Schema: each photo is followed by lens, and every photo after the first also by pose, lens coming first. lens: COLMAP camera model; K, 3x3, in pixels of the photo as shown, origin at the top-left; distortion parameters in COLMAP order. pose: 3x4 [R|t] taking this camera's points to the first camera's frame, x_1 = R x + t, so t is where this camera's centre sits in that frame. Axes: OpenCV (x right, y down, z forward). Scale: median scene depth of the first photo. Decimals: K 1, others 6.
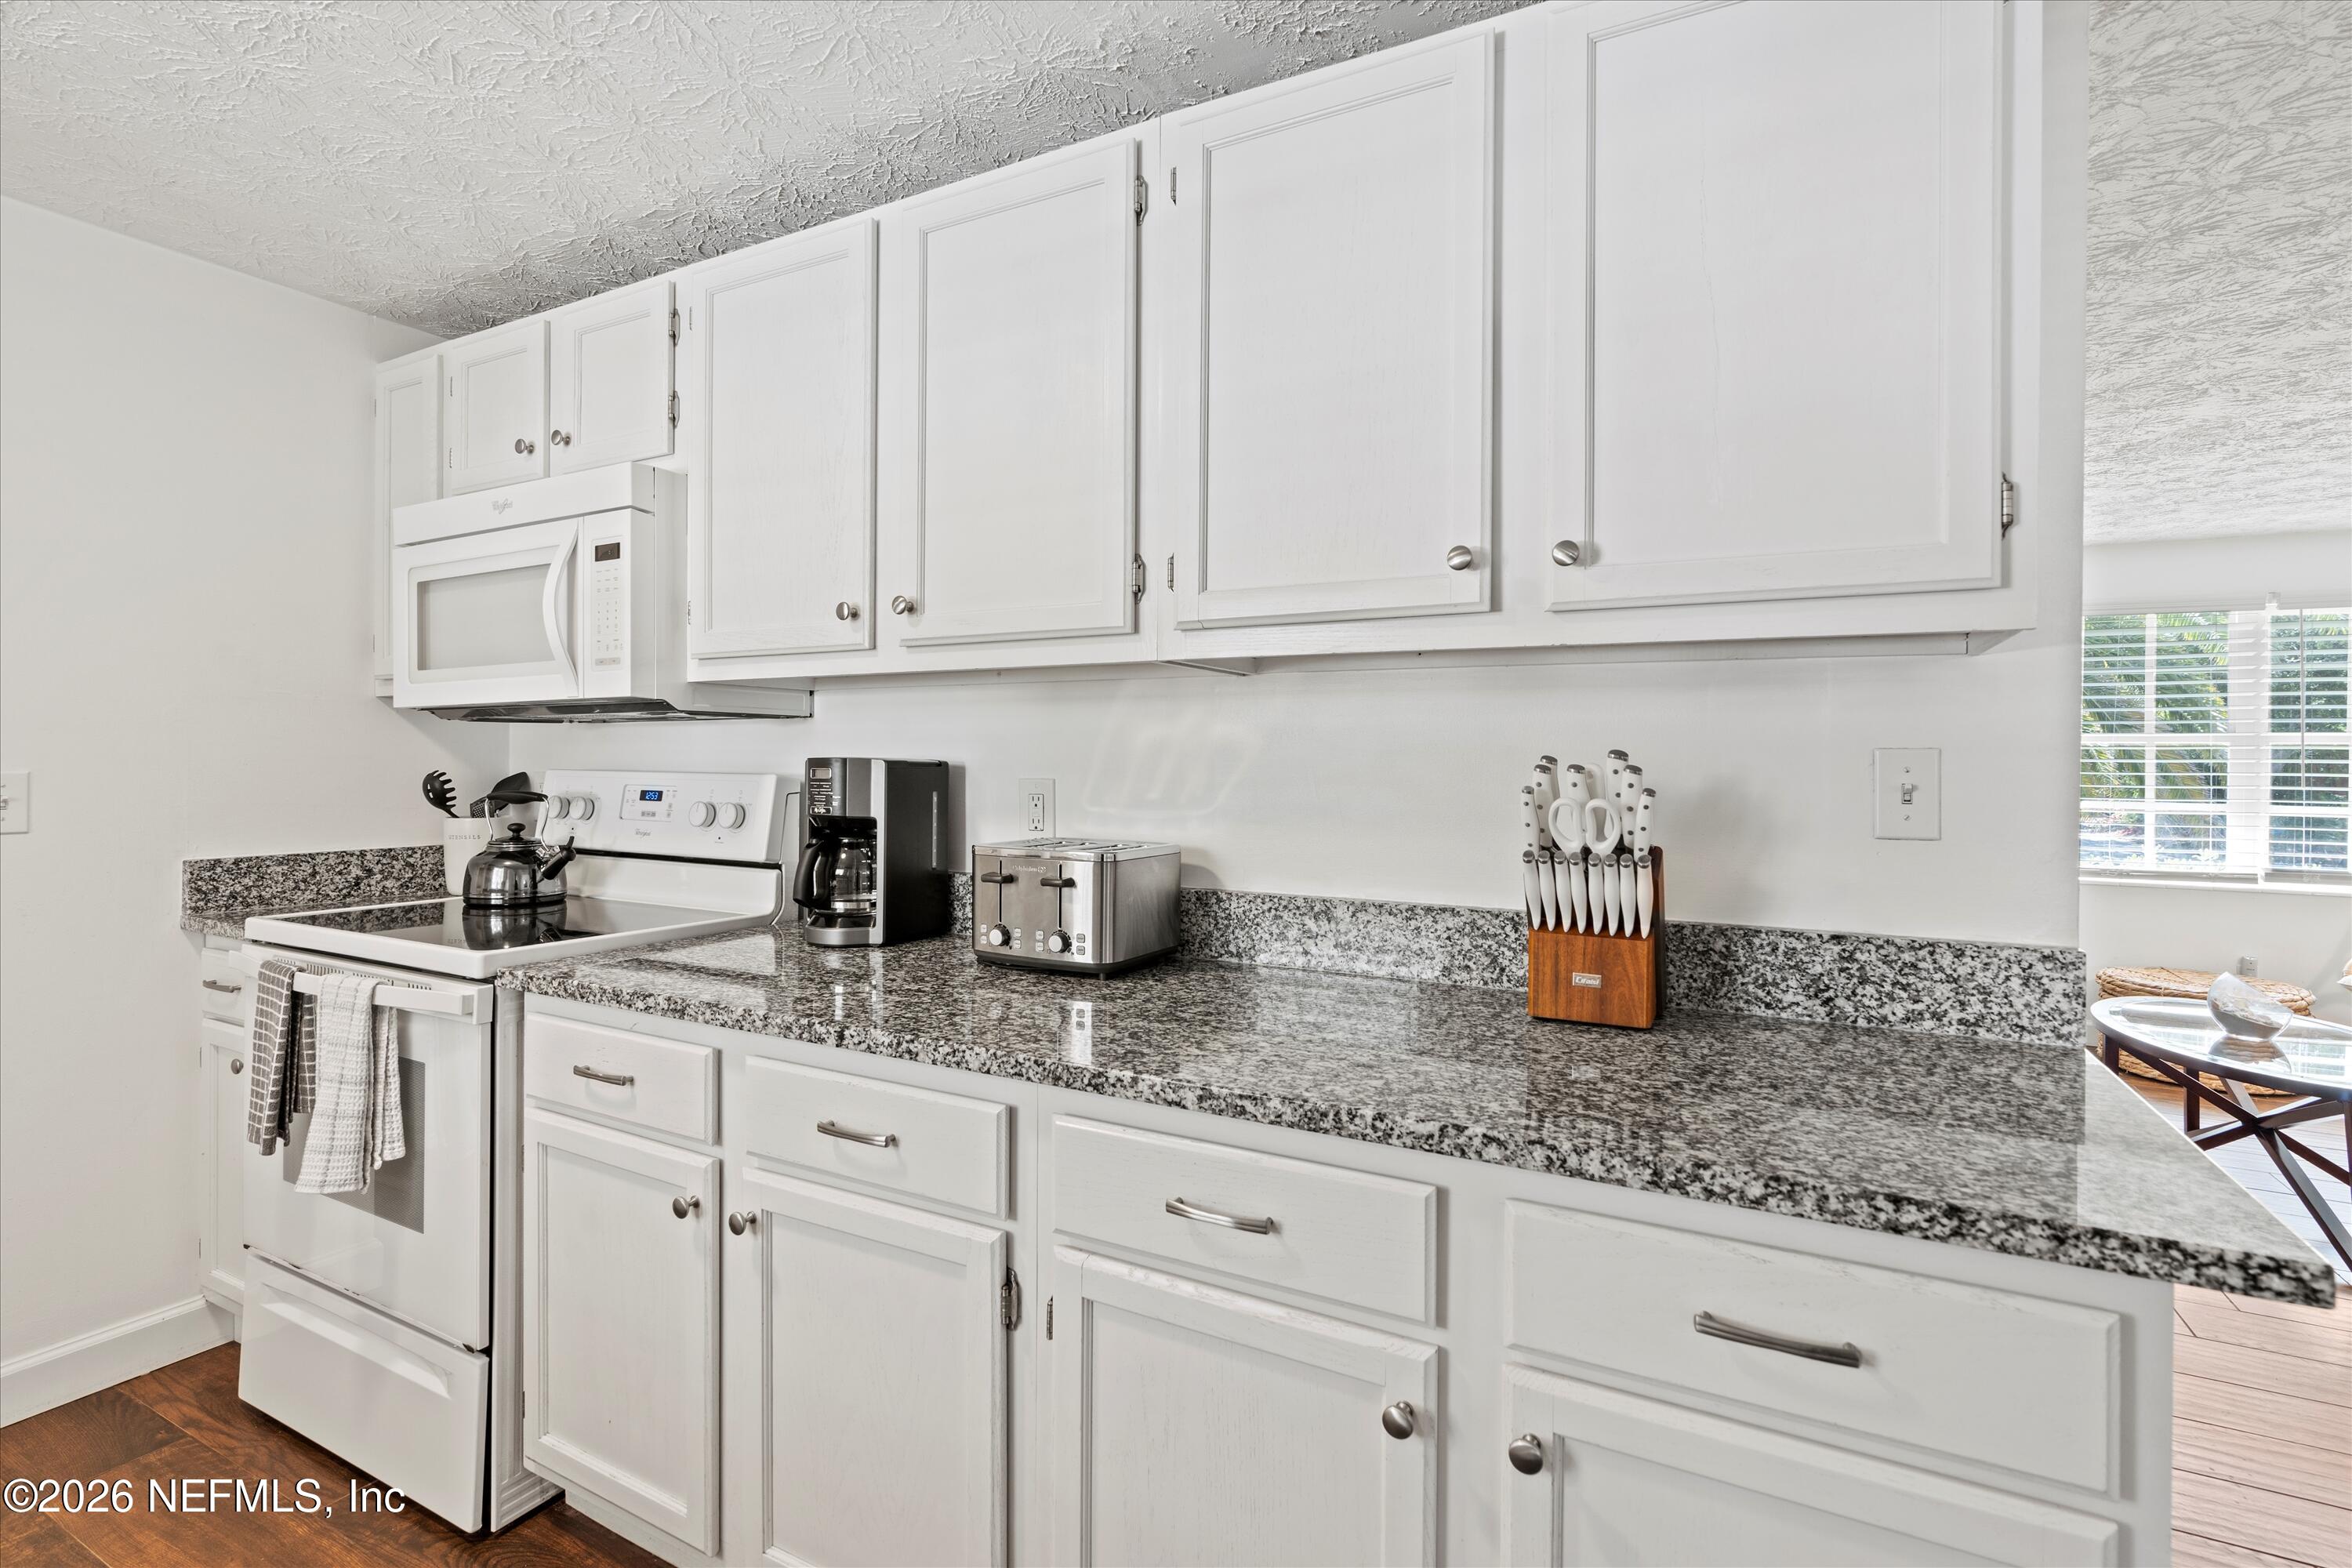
lens RADIAL K [[1081.9, 0, 1187.8], [0, 1081.9, 763.5], [0, 0, 1]] dist [-0.009391, 0.002200]
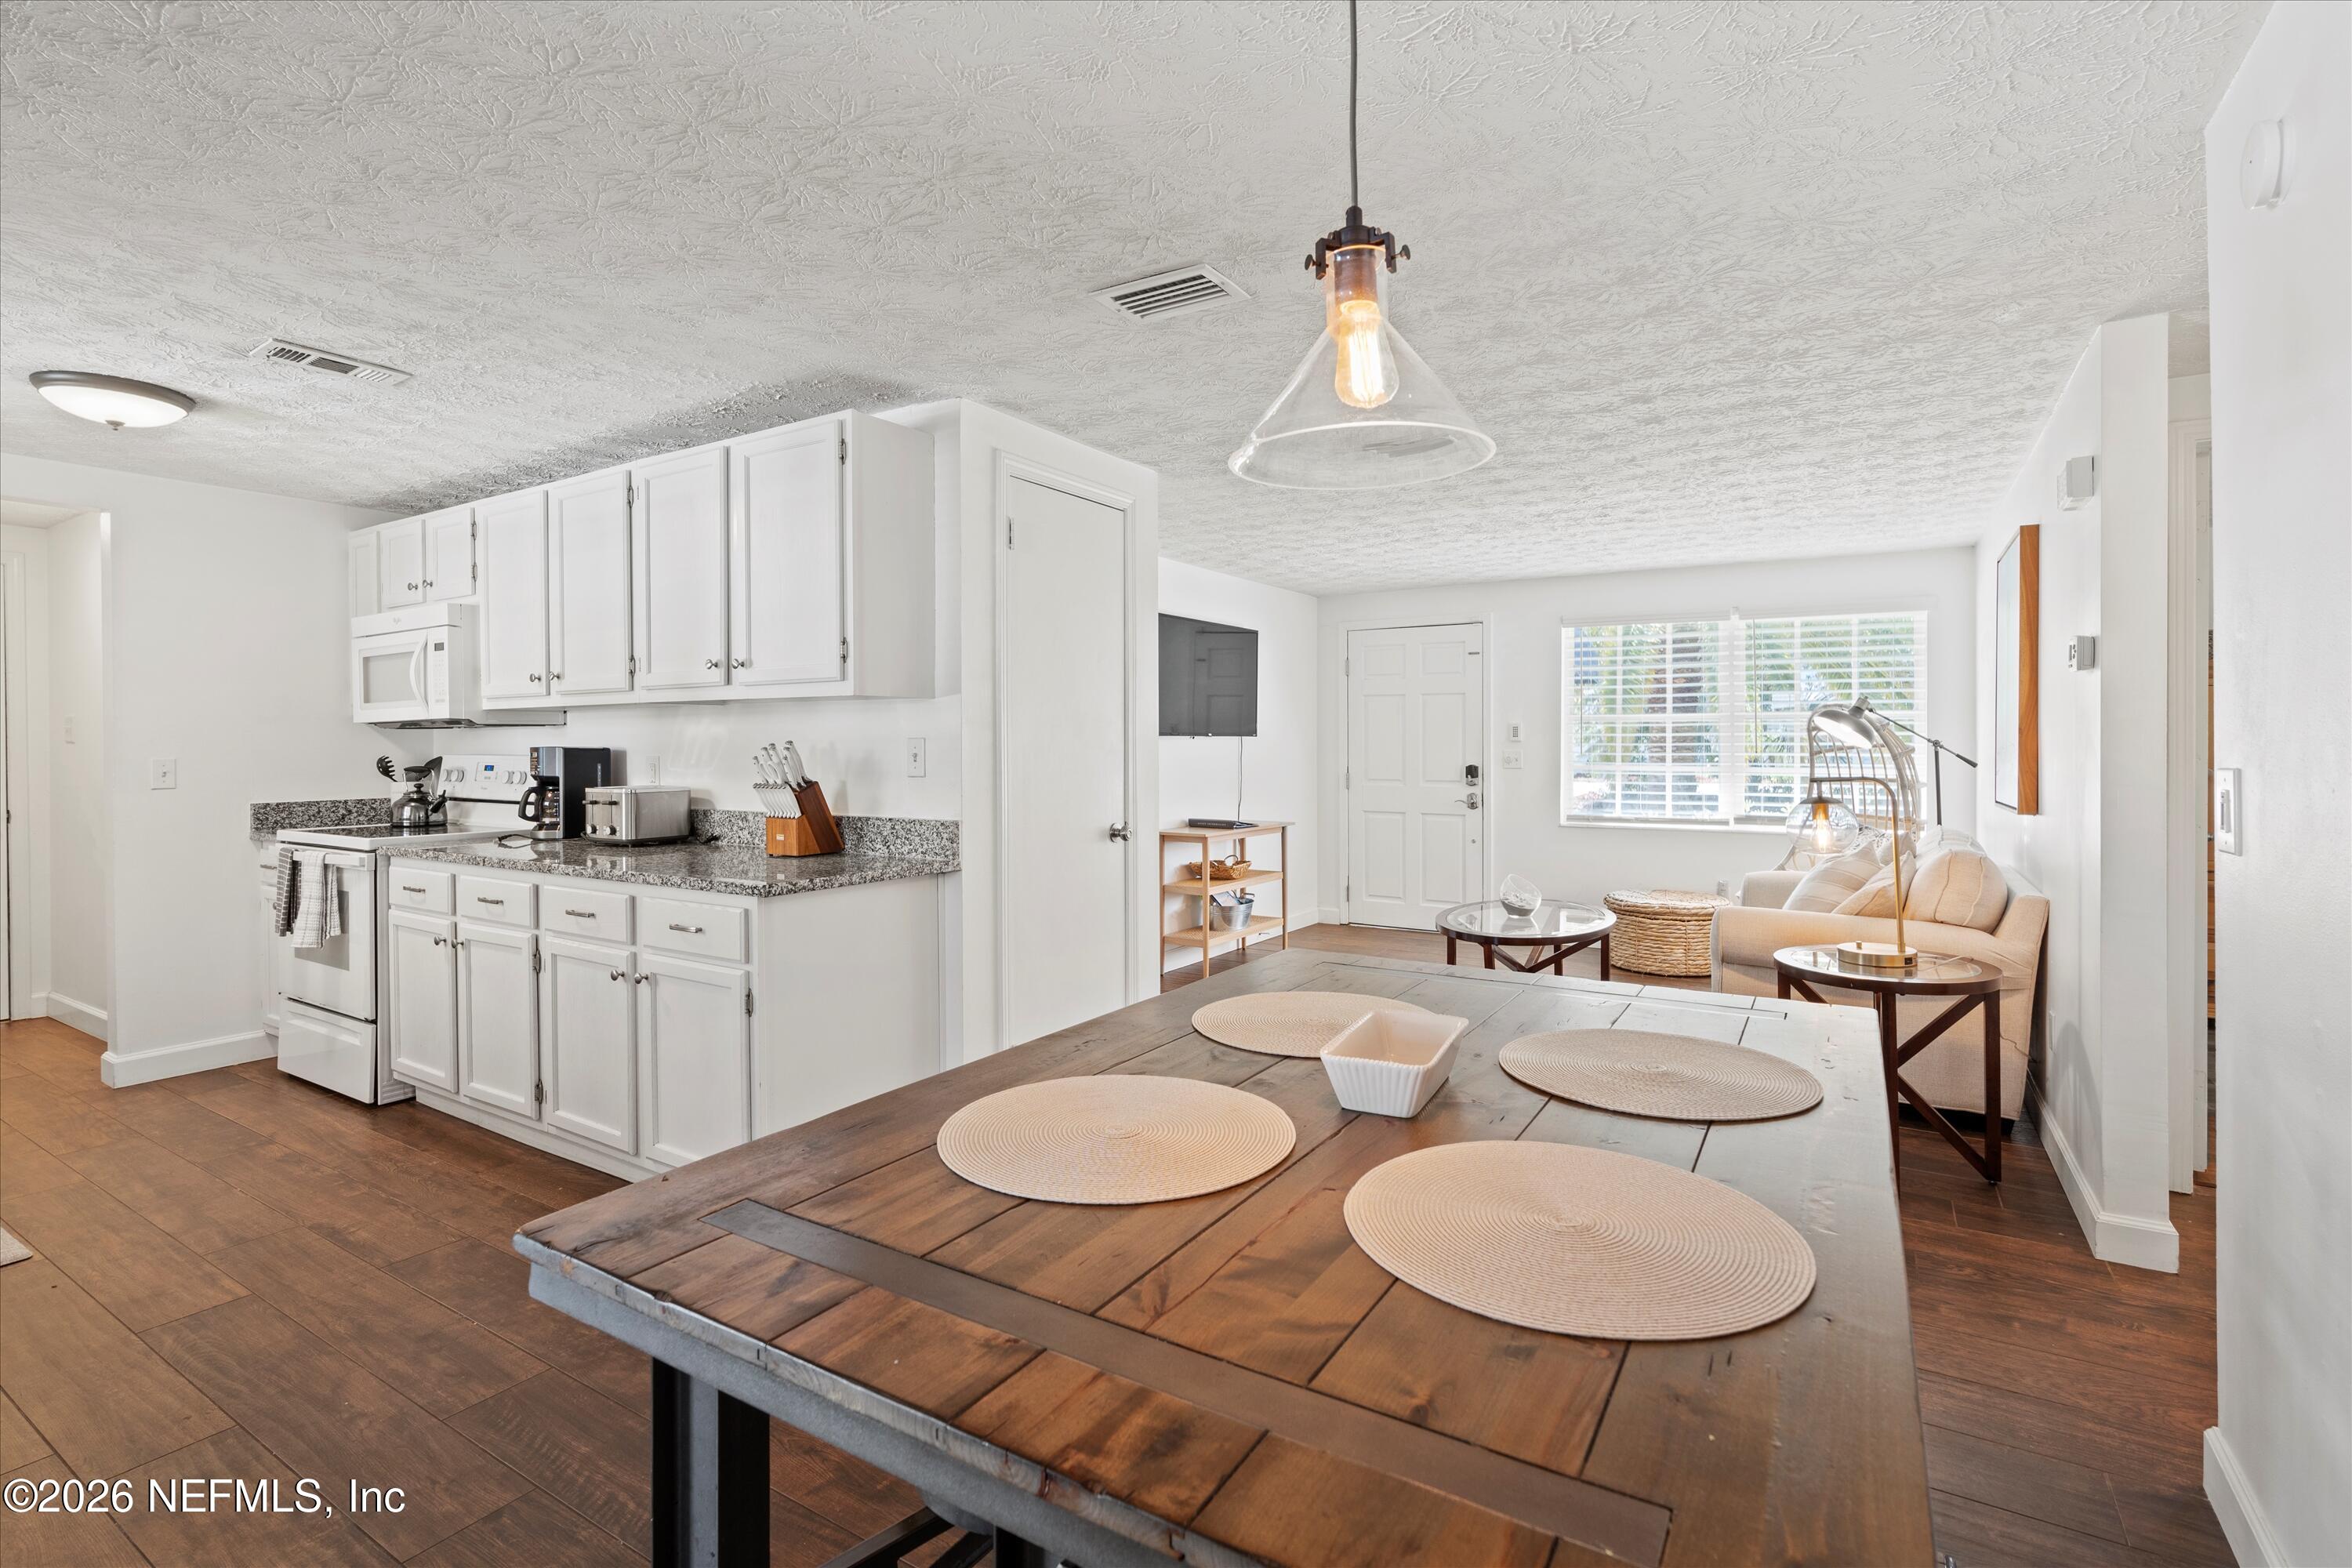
lens RADIAL K [[1081.9, 0, 1183.6], [0, 1081.9, 748.6], [0, 0, 1]] dist [-0.009391, 0.002200]
pose [[0.997350, -0.011805, -0.071784, 1.092184], [0.012186, 0.999914, 0.004872, 0.002703], [0.071721, -0.005734, 0.997408, -1.004484]]
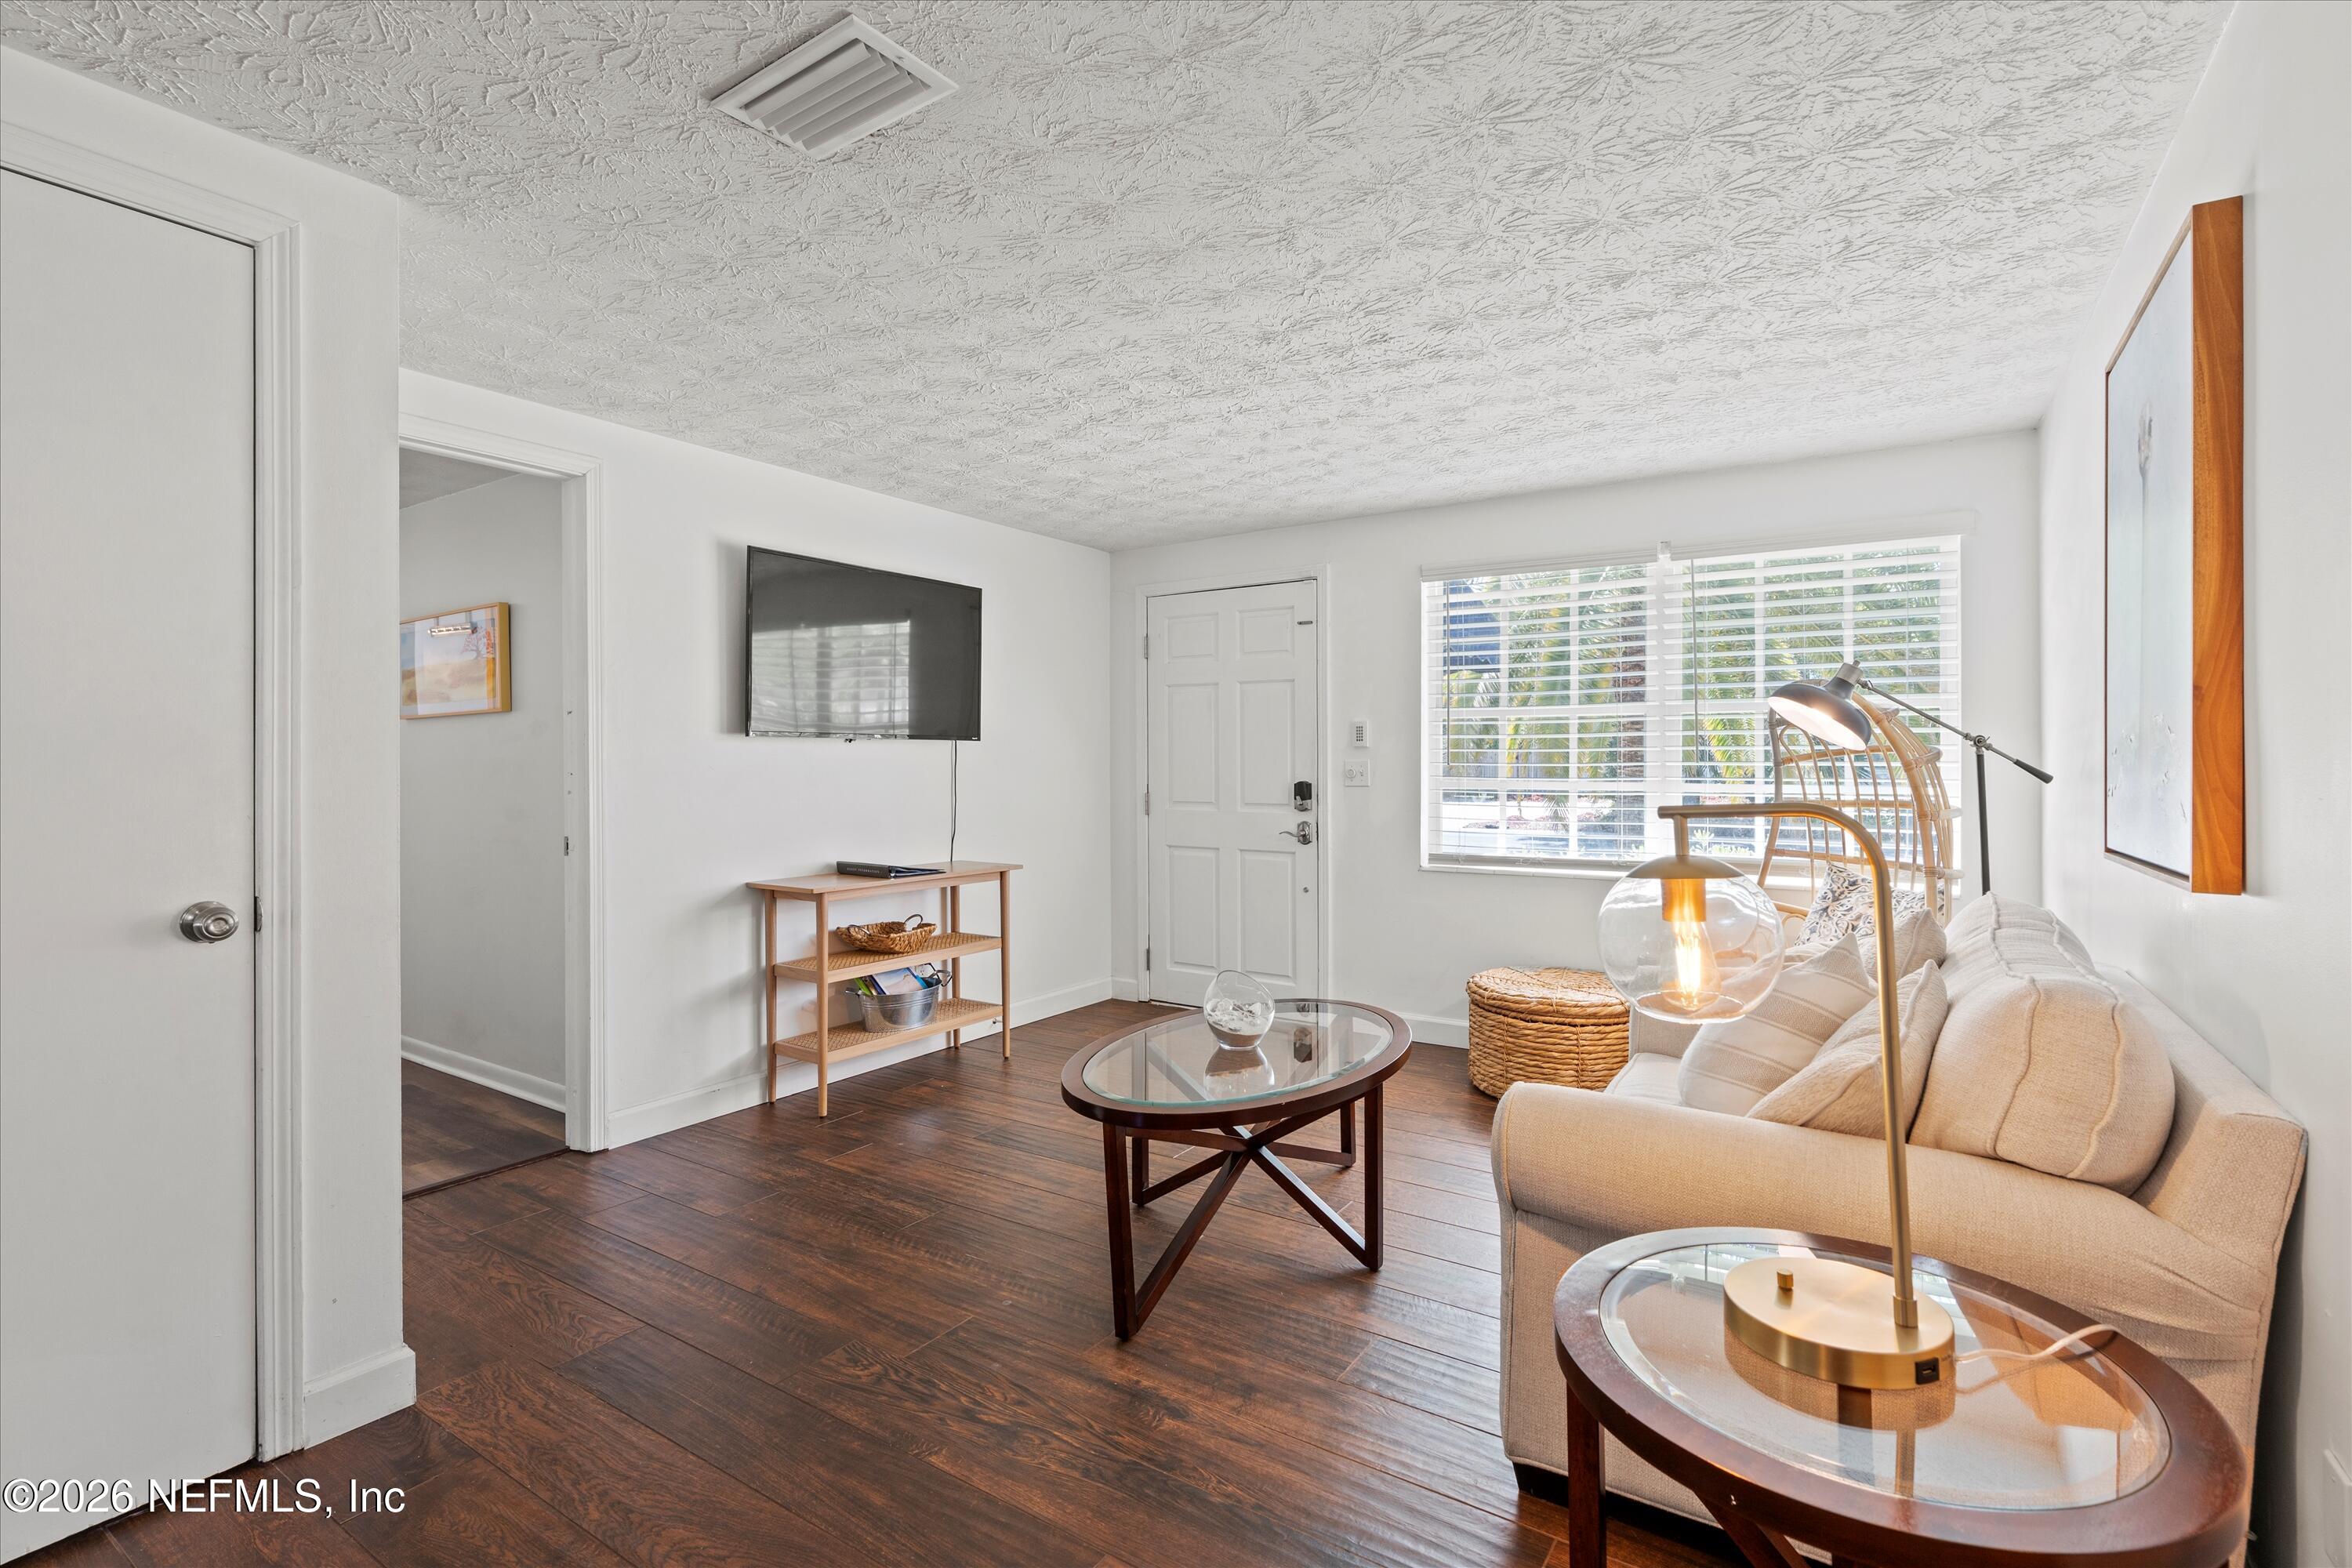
lens RADIAL K [[1081.9, 0, 1181.3], [0, 1081.9, 764.1], [0, 0, 1]] dist [-0.009391, 0.002200]
pose [[0.995862, -0.013983, -0.089795, 1.795927], [0.014156, 0.999899, 0.001289, 0.042074], [0.089767, -0.002555, 0.995959, 0.215270]]
